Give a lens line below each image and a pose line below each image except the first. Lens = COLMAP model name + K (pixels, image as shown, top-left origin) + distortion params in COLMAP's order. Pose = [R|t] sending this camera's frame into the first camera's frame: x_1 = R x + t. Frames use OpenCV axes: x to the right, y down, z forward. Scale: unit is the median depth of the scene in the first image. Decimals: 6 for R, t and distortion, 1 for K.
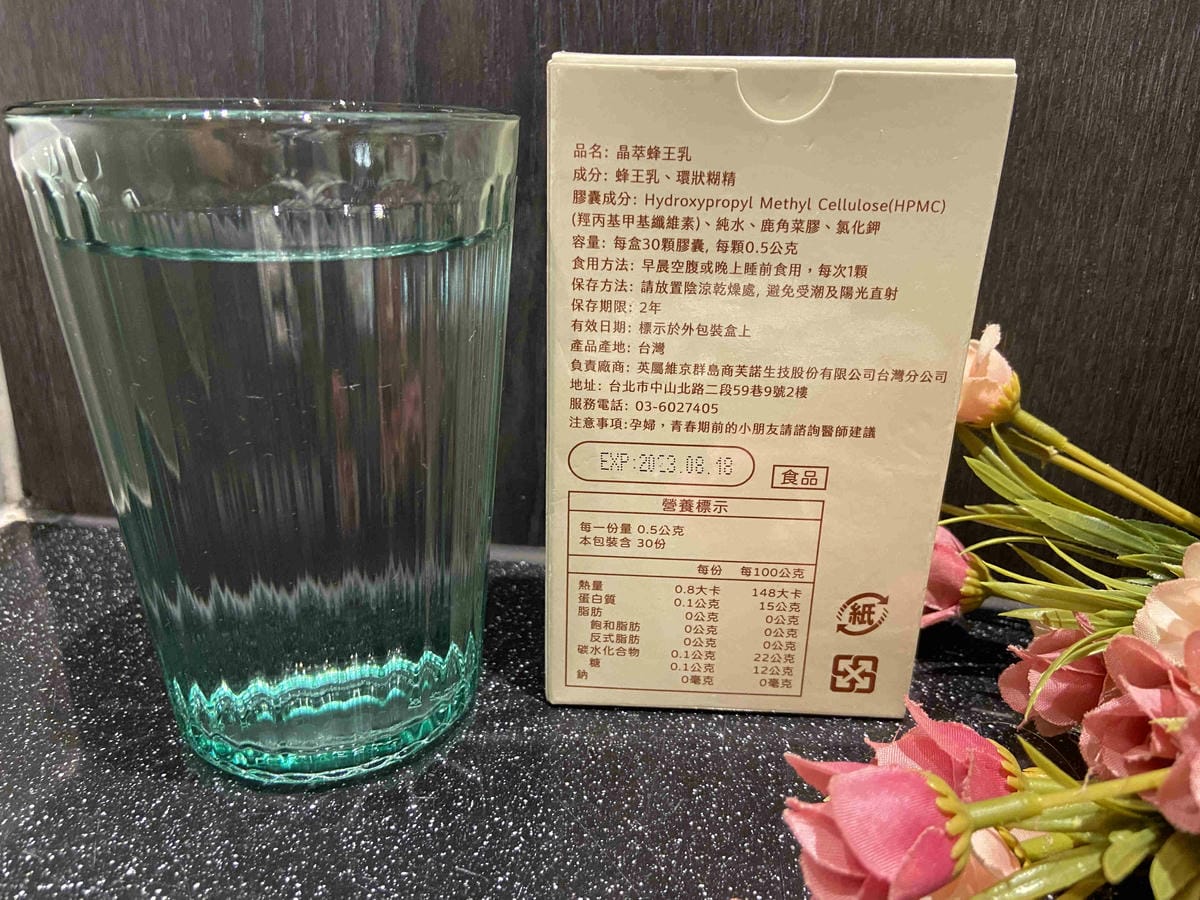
lens RADIAL K [[978.3, 0, 533.5], [0, 978.3, 420.9], [0, 0, 1]] dist [0.167997, -0.231627]
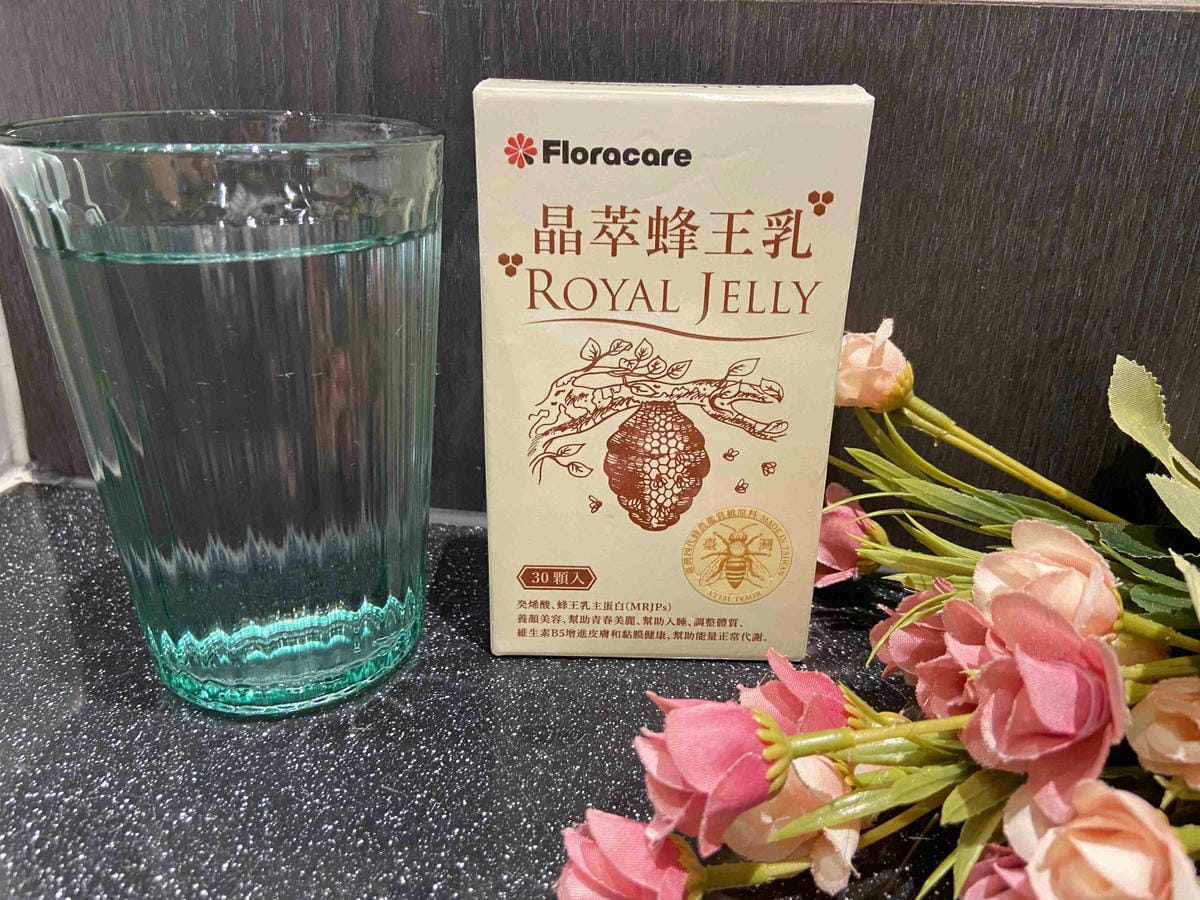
lens RADIAL K [[978.3, 0, 533.5], [0, 978.3, 420.9], [0, 0, 1]] dist [0.167997, -0.231627]
pose [[0.999572, 0.011739, -0.026811, 0.112178], [-0.010692, 0.999187, 0.038866, -0.025004], [0.027245, -0.038562, 0.998885, -0.128311]]
